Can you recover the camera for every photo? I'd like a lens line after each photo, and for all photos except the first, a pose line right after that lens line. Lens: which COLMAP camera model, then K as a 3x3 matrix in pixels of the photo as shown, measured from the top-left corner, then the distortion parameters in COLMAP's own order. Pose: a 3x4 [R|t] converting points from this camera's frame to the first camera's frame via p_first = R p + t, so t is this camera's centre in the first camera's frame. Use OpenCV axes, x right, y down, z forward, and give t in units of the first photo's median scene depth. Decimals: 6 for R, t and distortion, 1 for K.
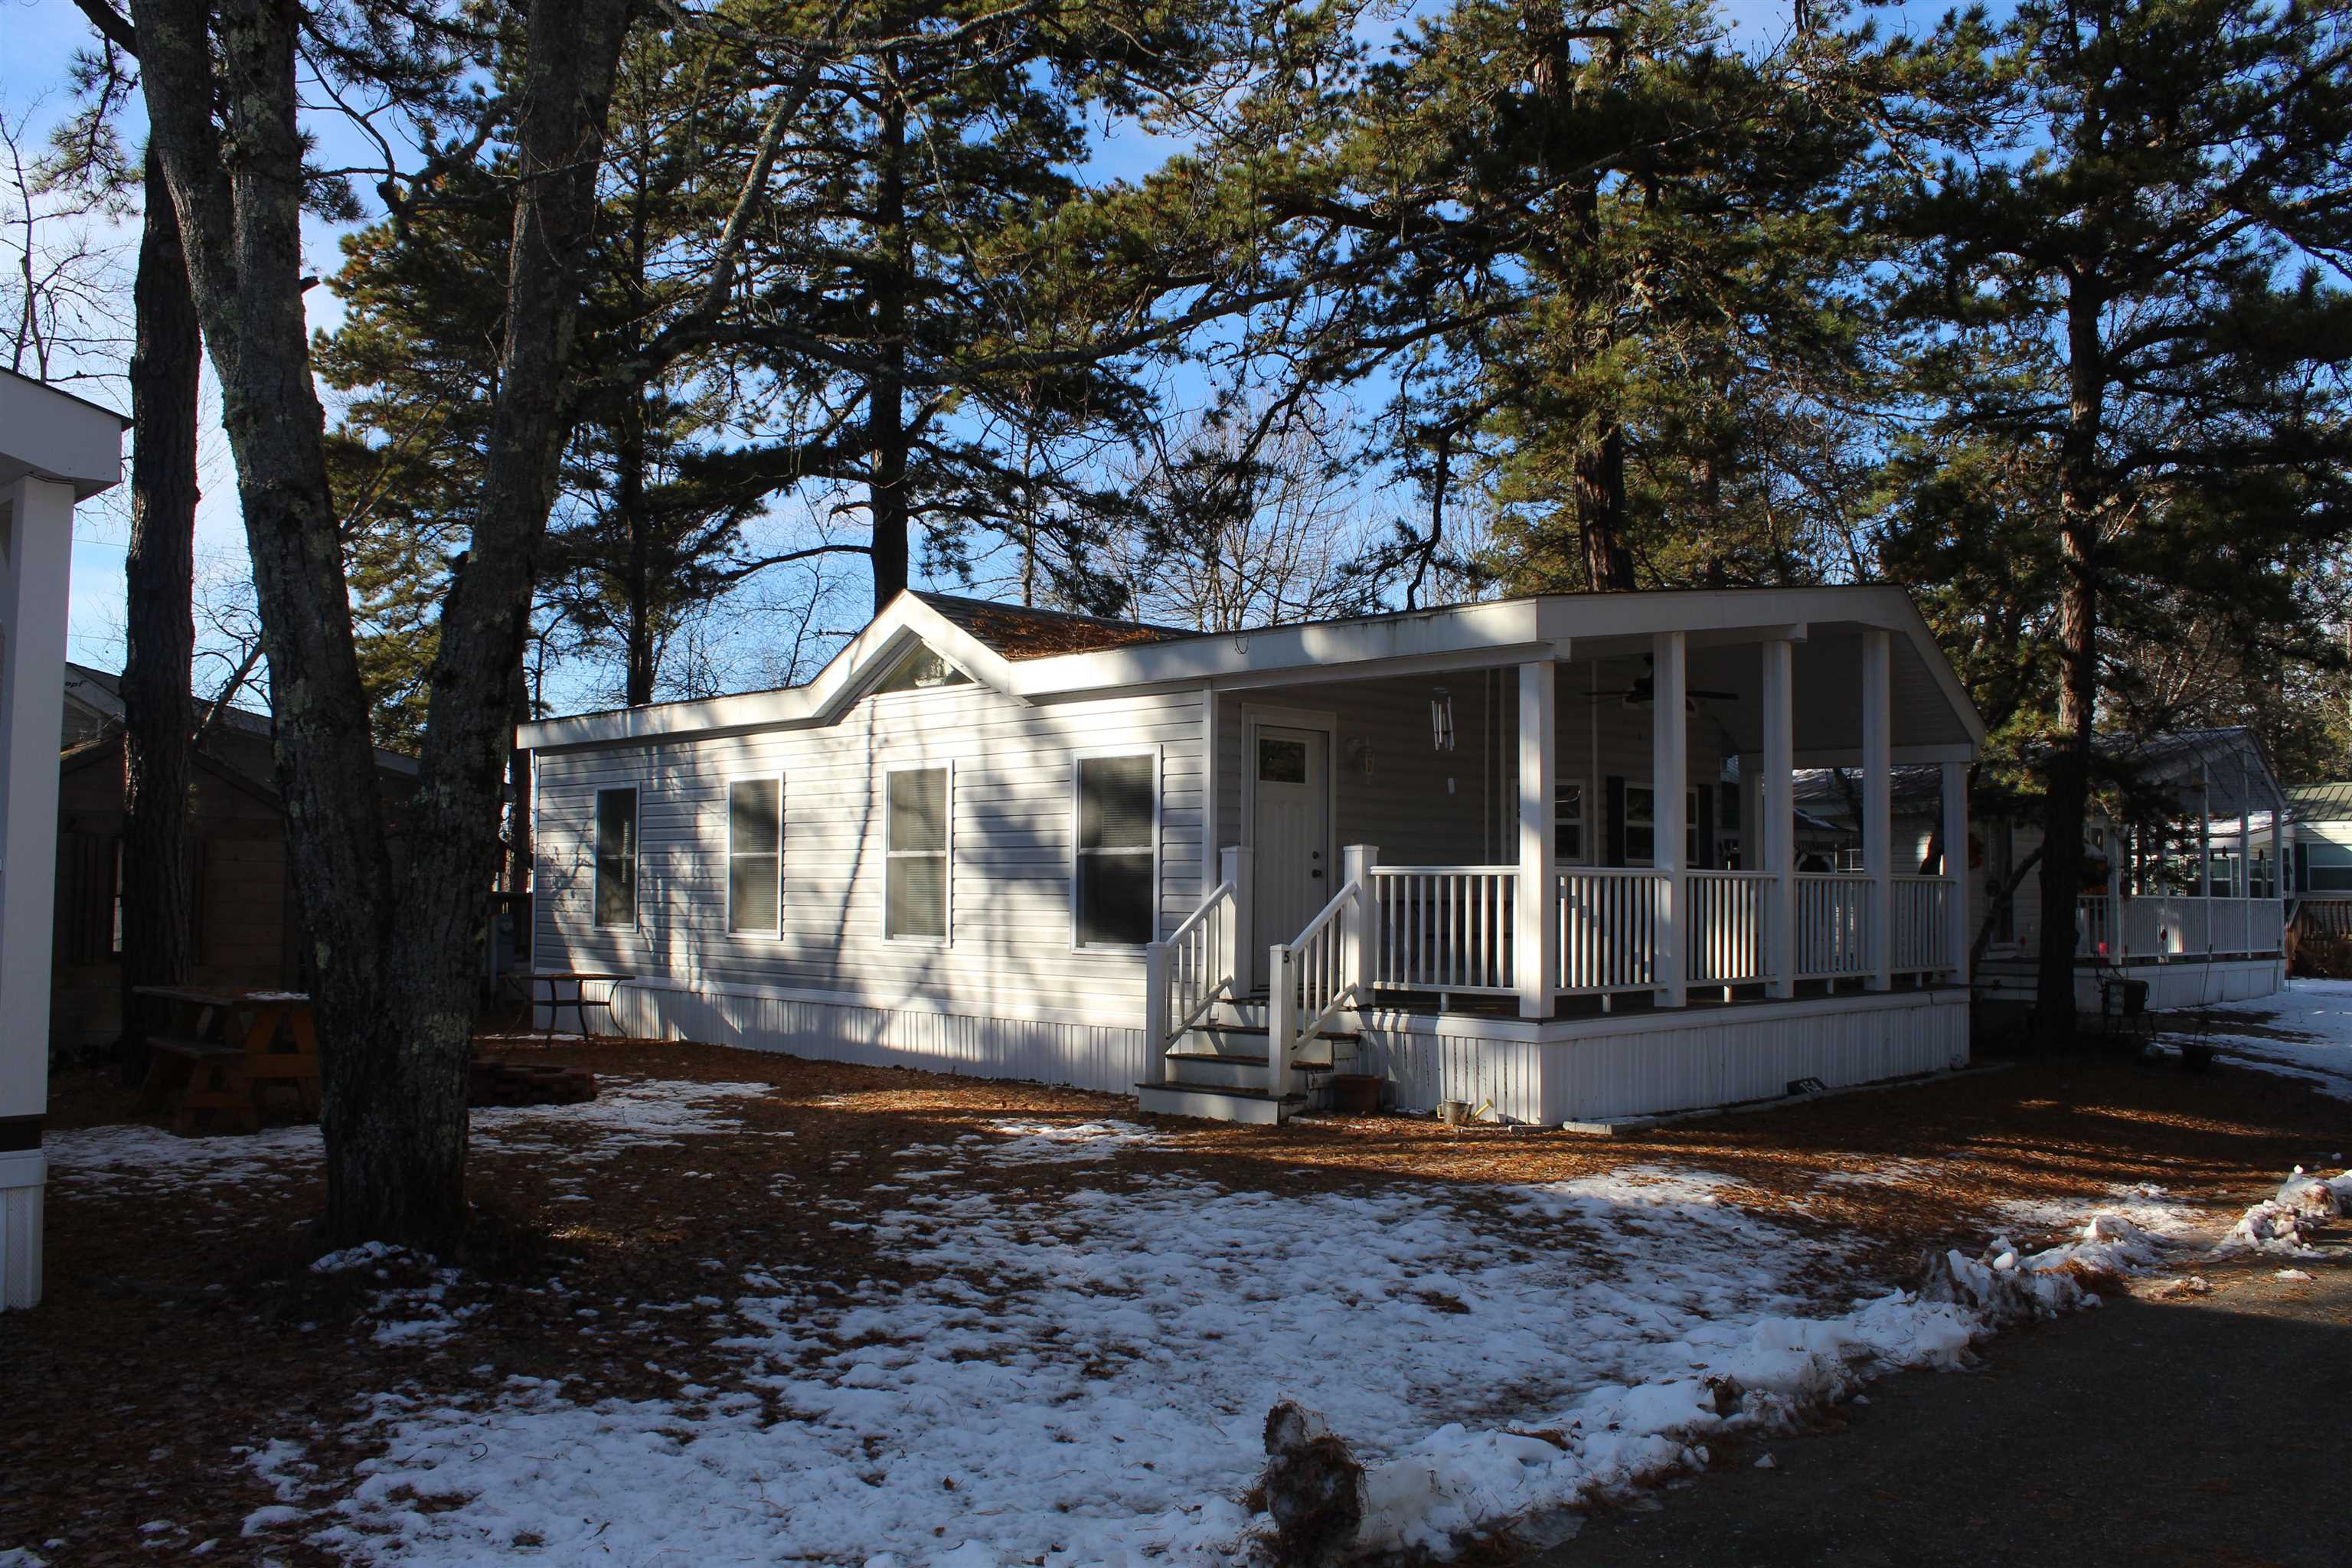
lens RADIAL K [[1940.2, 0, 1165.3], [0, 1940.2, 788.6], [0, 0, 1]] dist [-0.165249, 0.142137]
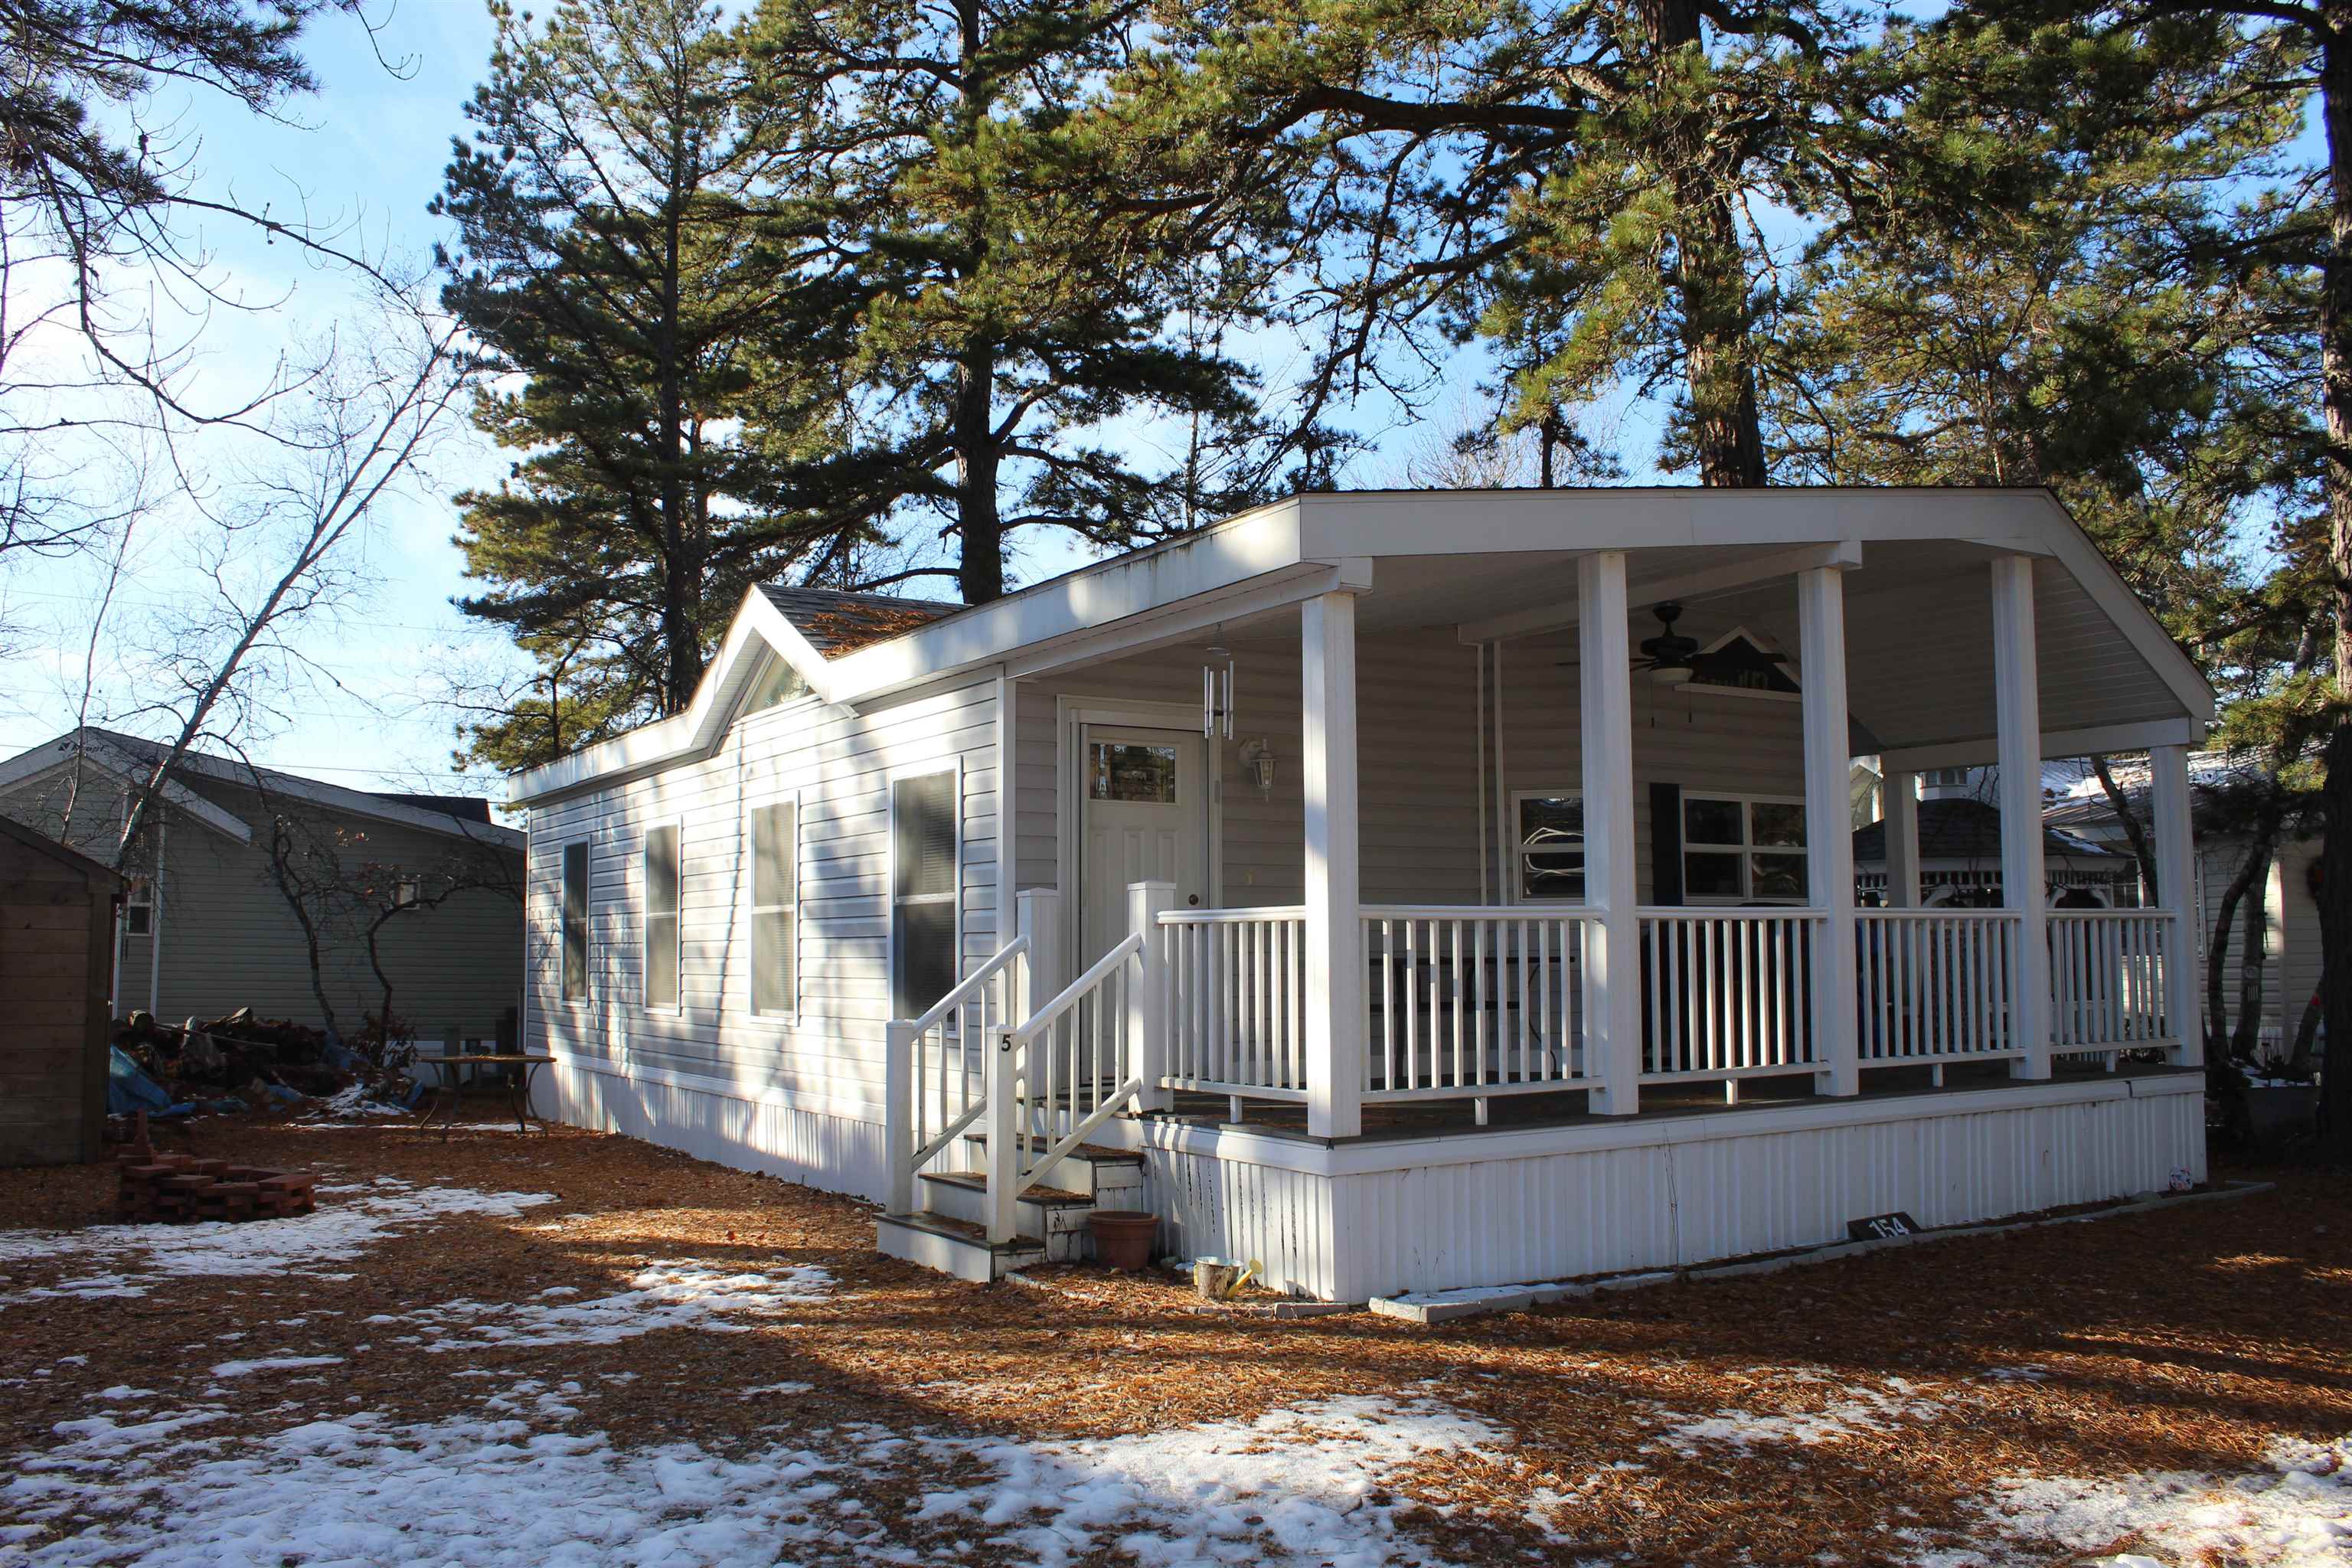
lens RADIAL K [[1940.2, 0, 1165.3], [0, 1940.2, 788.6], [0, 0, 1]] dist [-0.165249, 0.142137]
pose [[0.975880, -0.032918, -0.215811, 0.231587], [0.025835, 0.999033, -0.035563, 0.018423], [0.216773, 0.029130, 0.975787, 0.280888]]
